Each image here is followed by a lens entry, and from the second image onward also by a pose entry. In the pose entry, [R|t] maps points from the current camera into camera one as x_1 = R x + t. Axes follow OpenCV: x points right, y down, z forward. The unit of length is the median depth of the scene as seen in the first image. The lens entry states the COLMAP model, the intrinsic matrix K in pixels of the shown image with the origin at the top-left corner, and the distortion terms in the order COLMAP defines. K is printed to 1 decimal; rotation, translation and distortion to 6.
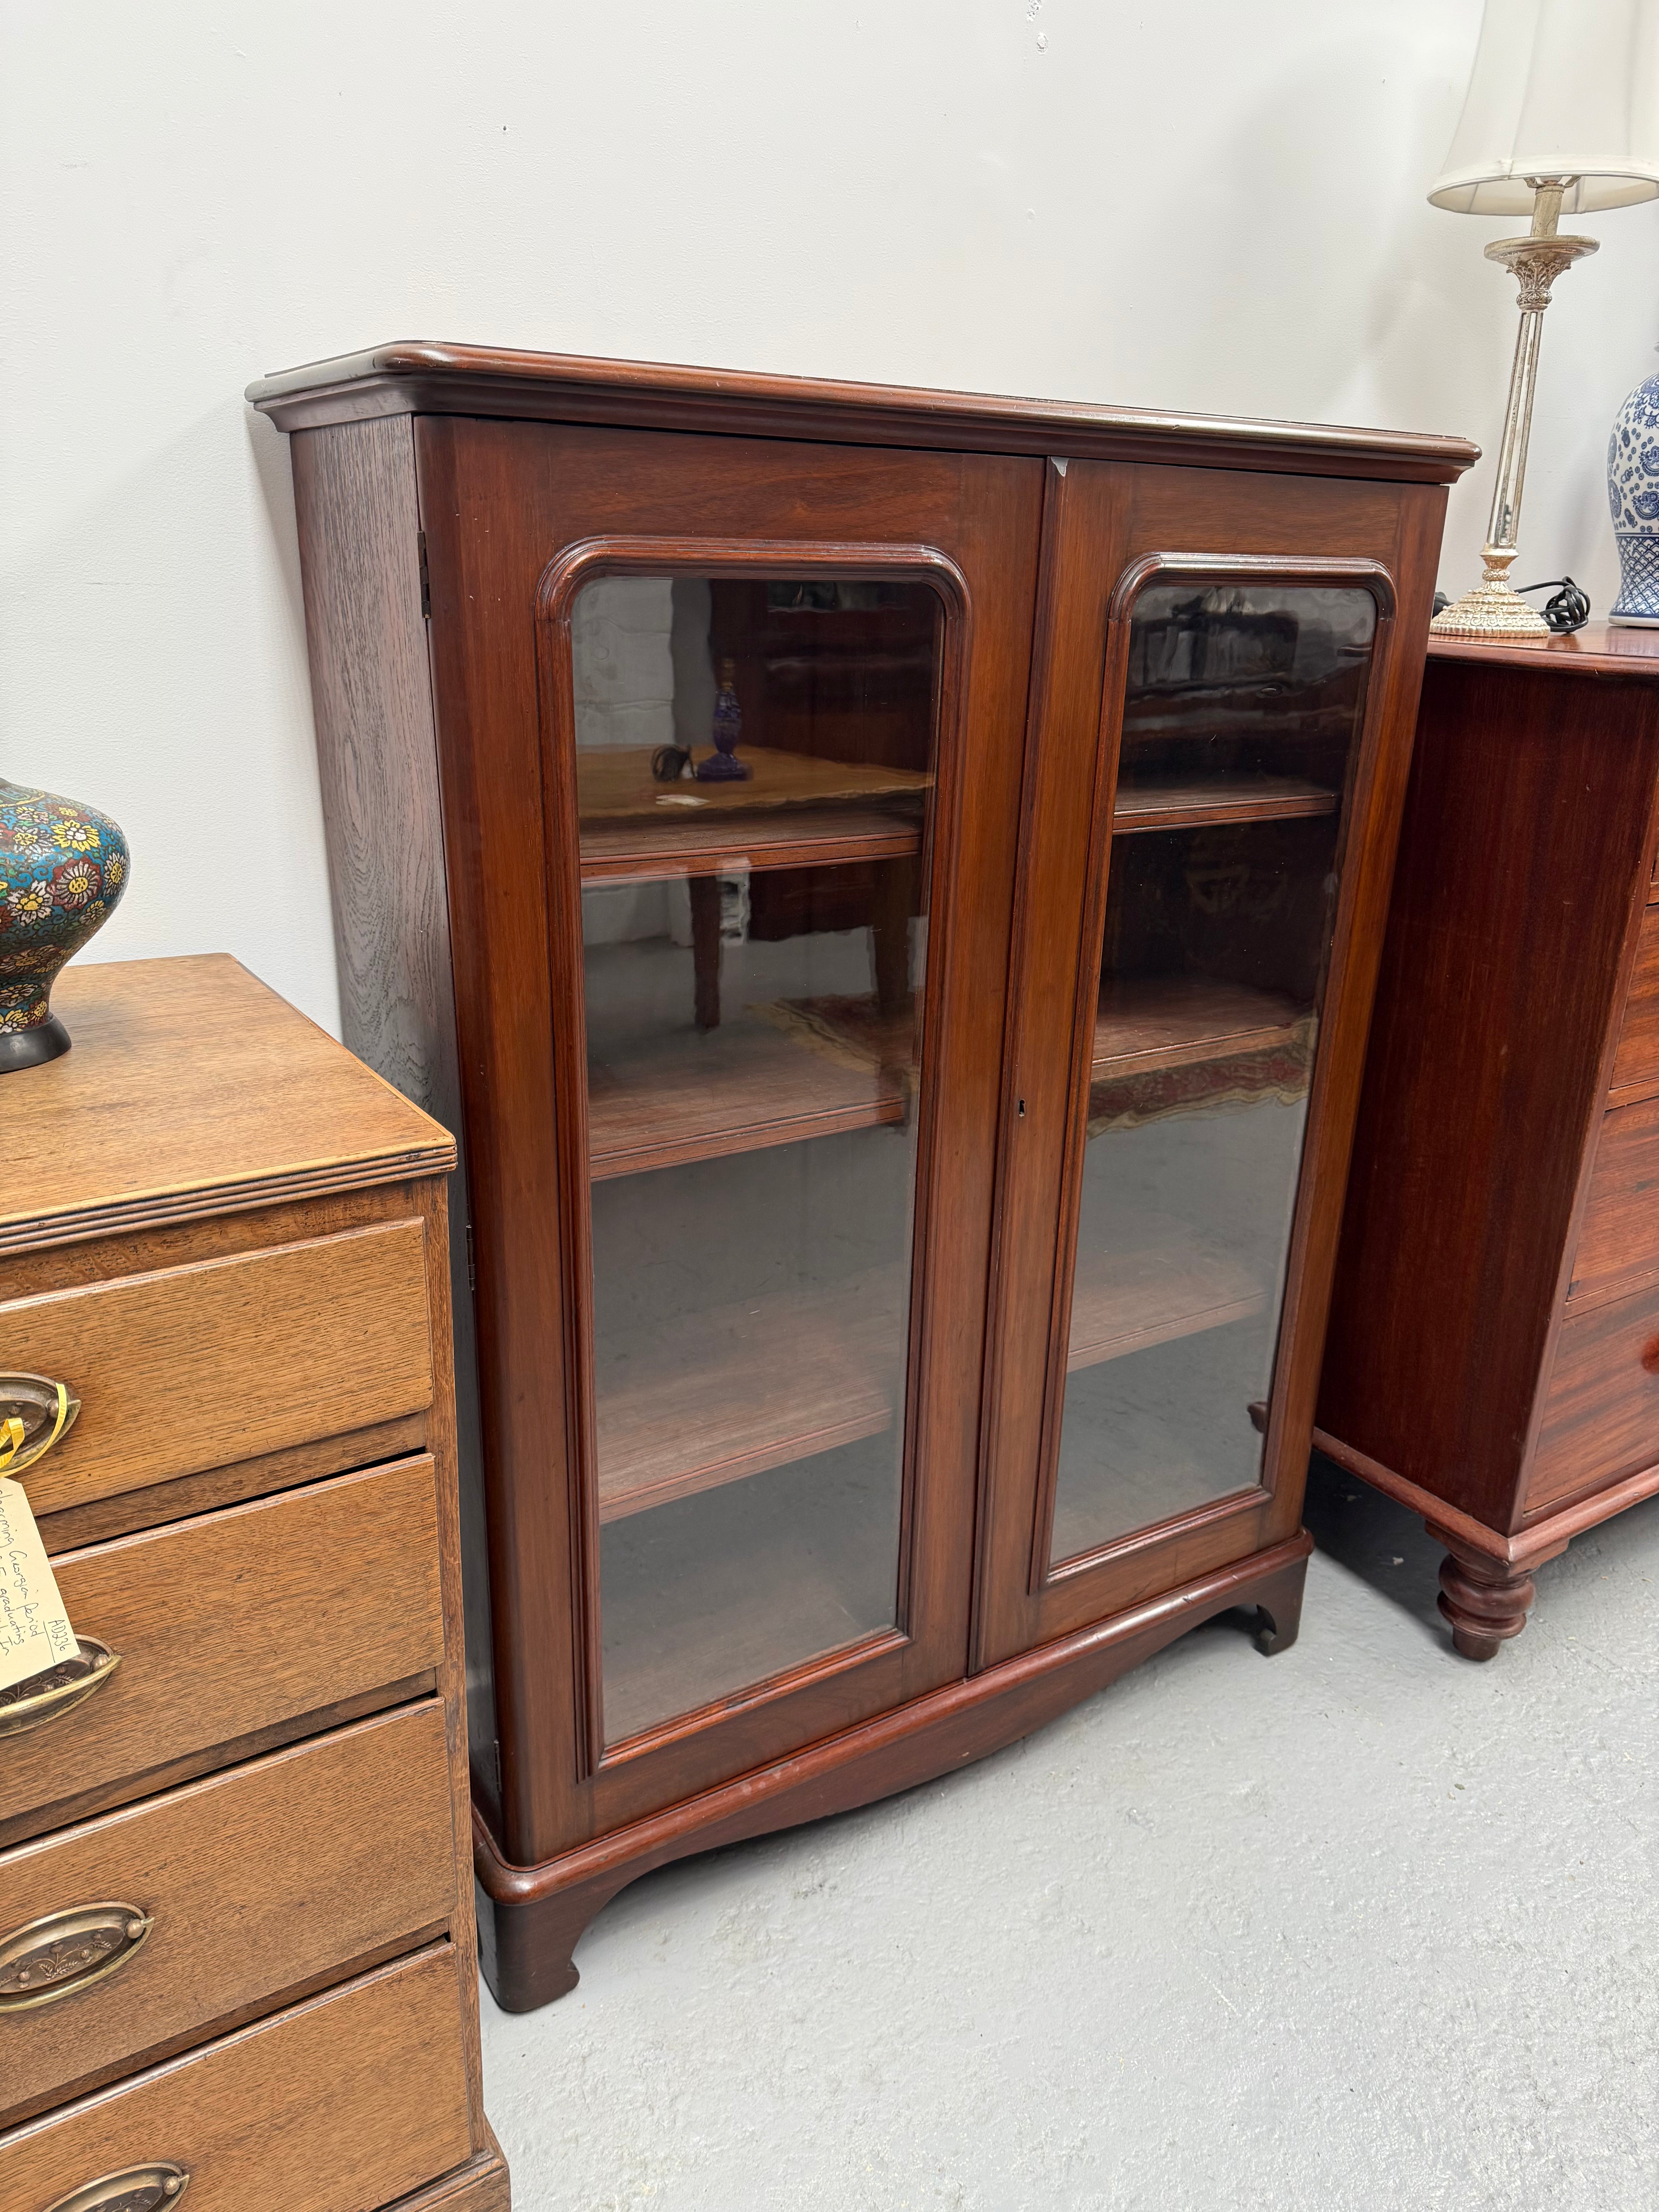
lens RADIAL K [[1553.8, 0, 826.9], [0, 1553.8, 1111.3], [0, 0, 1]] dist [0.049498, -0.057031]
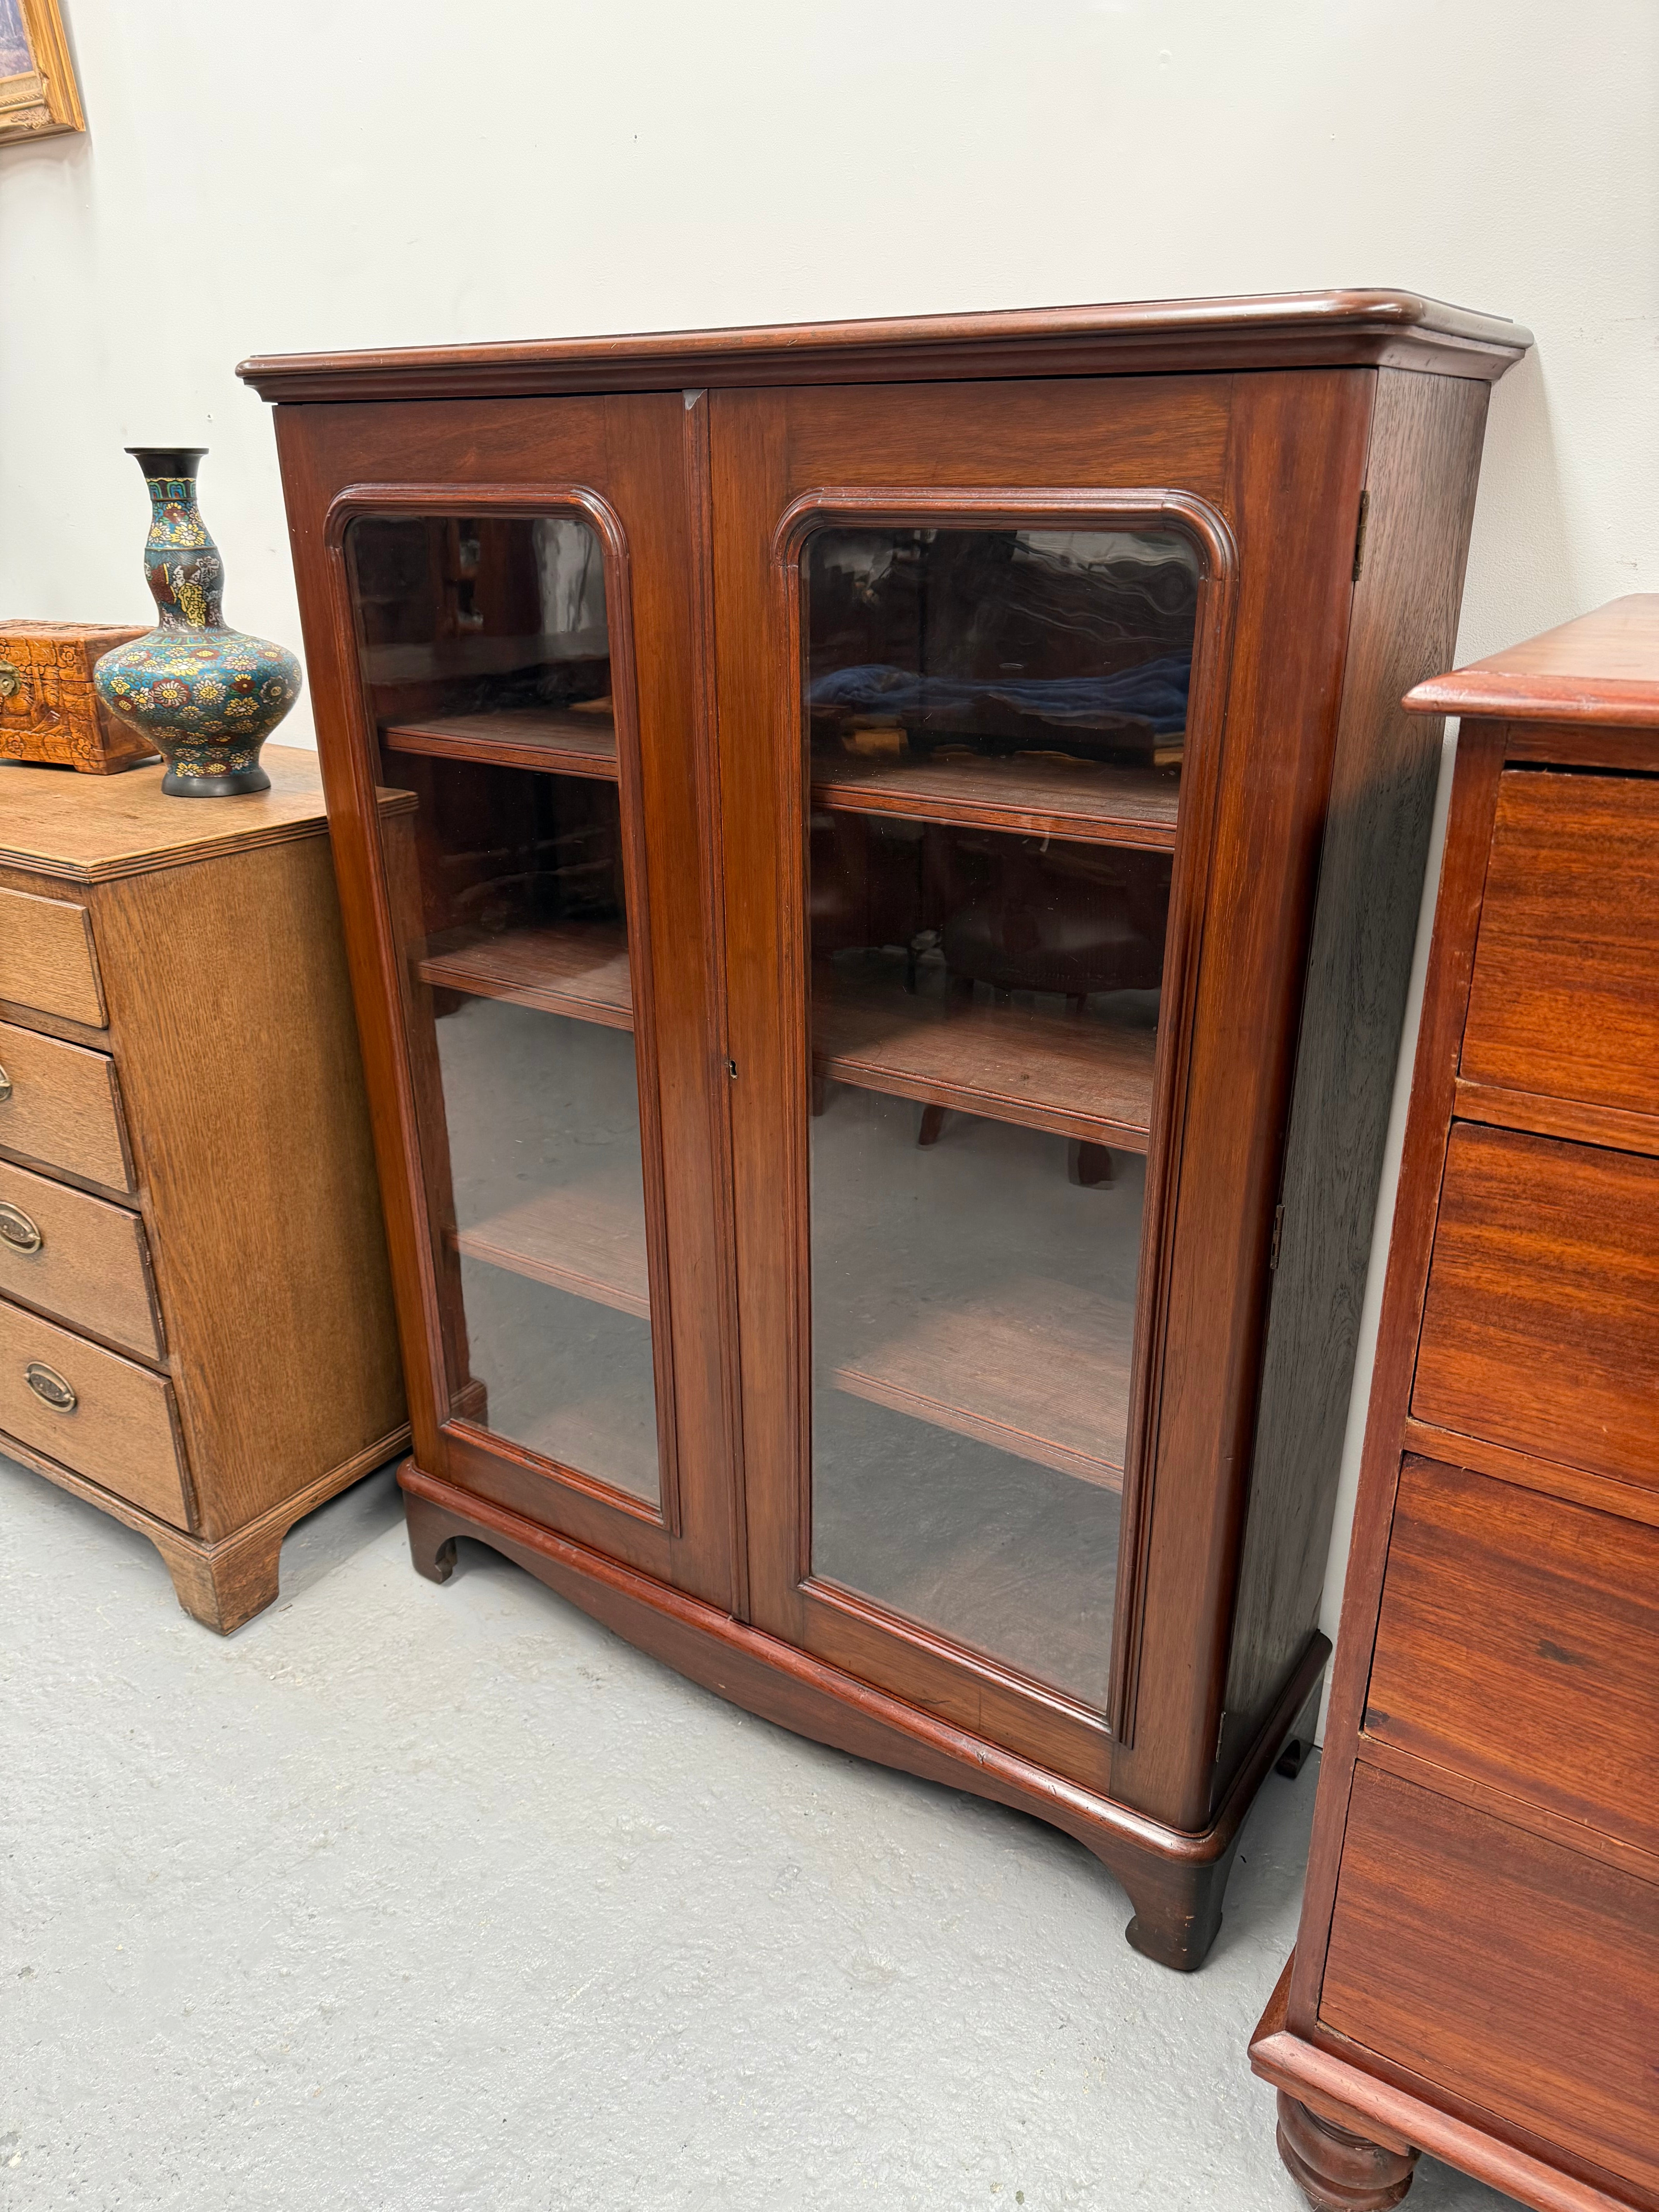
lens RADIAL K [[1553.8, 0, 826.9], [0, 1553.8, 1111.3], [0, 0, 1]] dist [0.049498, -0.057031]
pose [[0.402365, 0.327717, -0.854813, 1.010216], [-0.291795, 0.930941, 0.219553, -0.212236], [0.867732, 0.161090, 0.470204, 0.609562]]
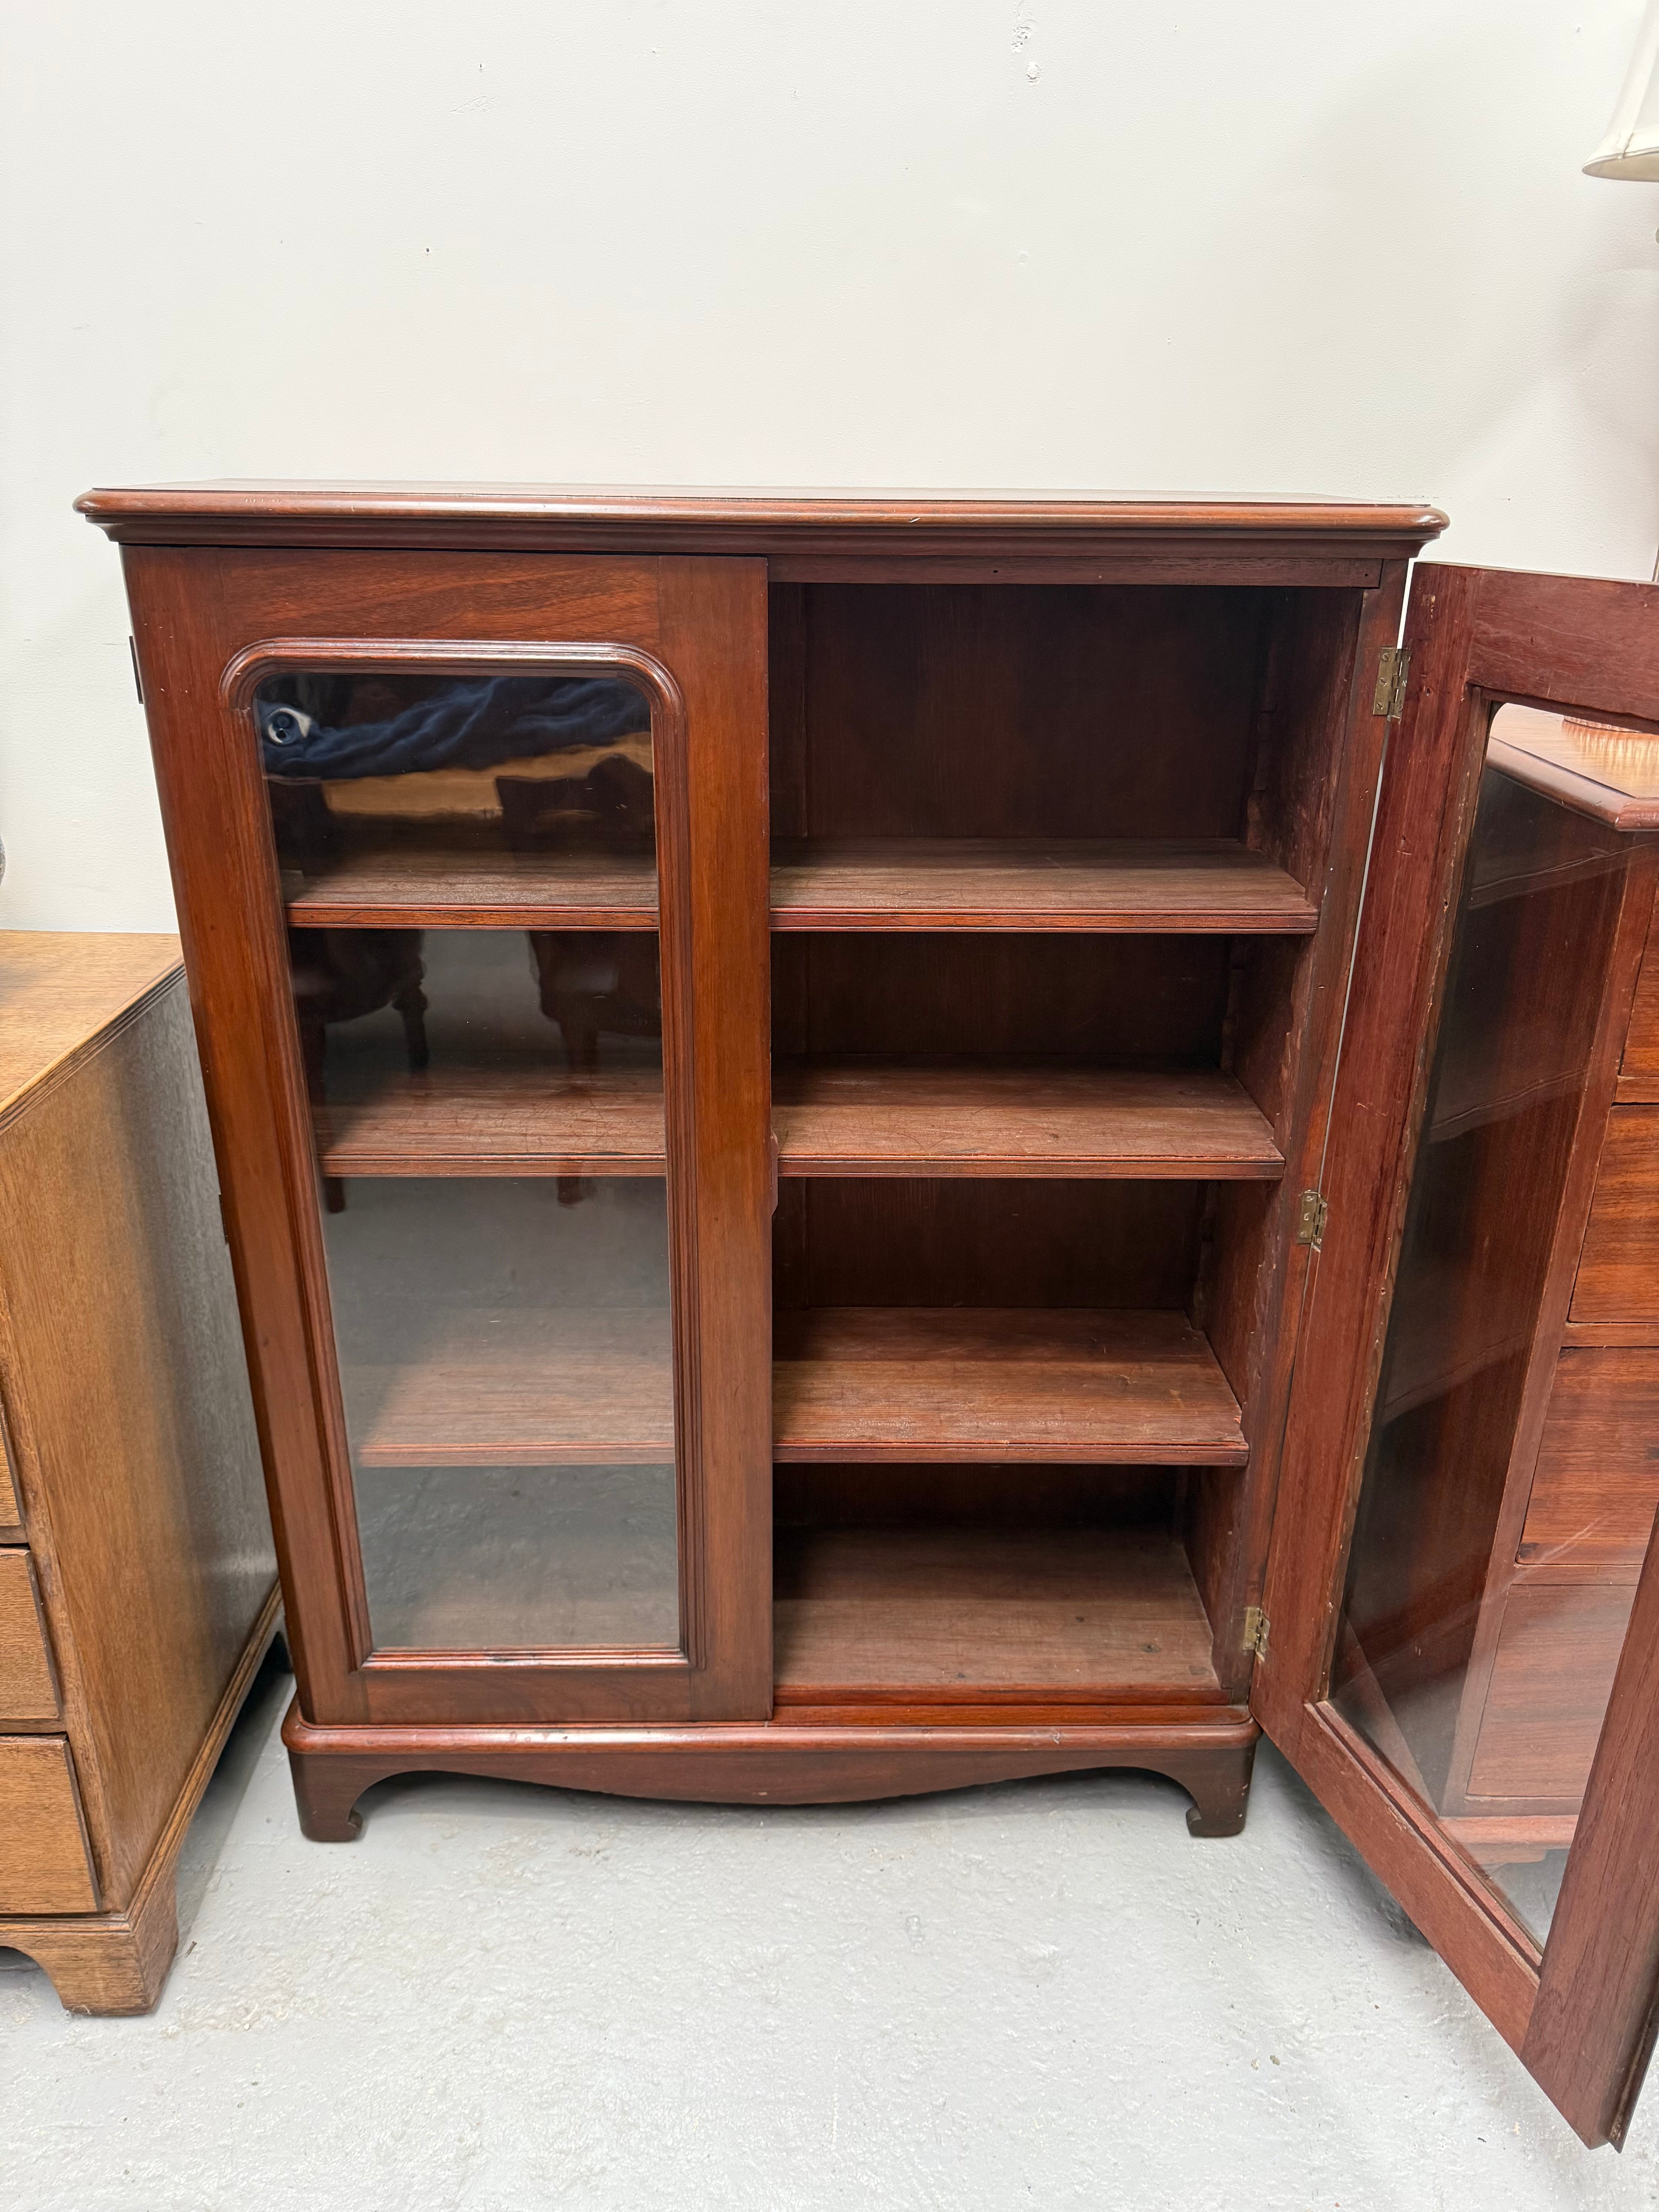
lens RADIAL K [[1561.0, 0, 834.3], [0, 1561.0, 1101.1], [0, 0, 1]] dist [0.053600, -0.065422]
pose [[0.854739, 0.184902, -0.485008, 0.636429], [-0.166411, 0.982694, 0.081367, -0.147046], [0.491659, 0.011163, 0.870716, 0.142674]]
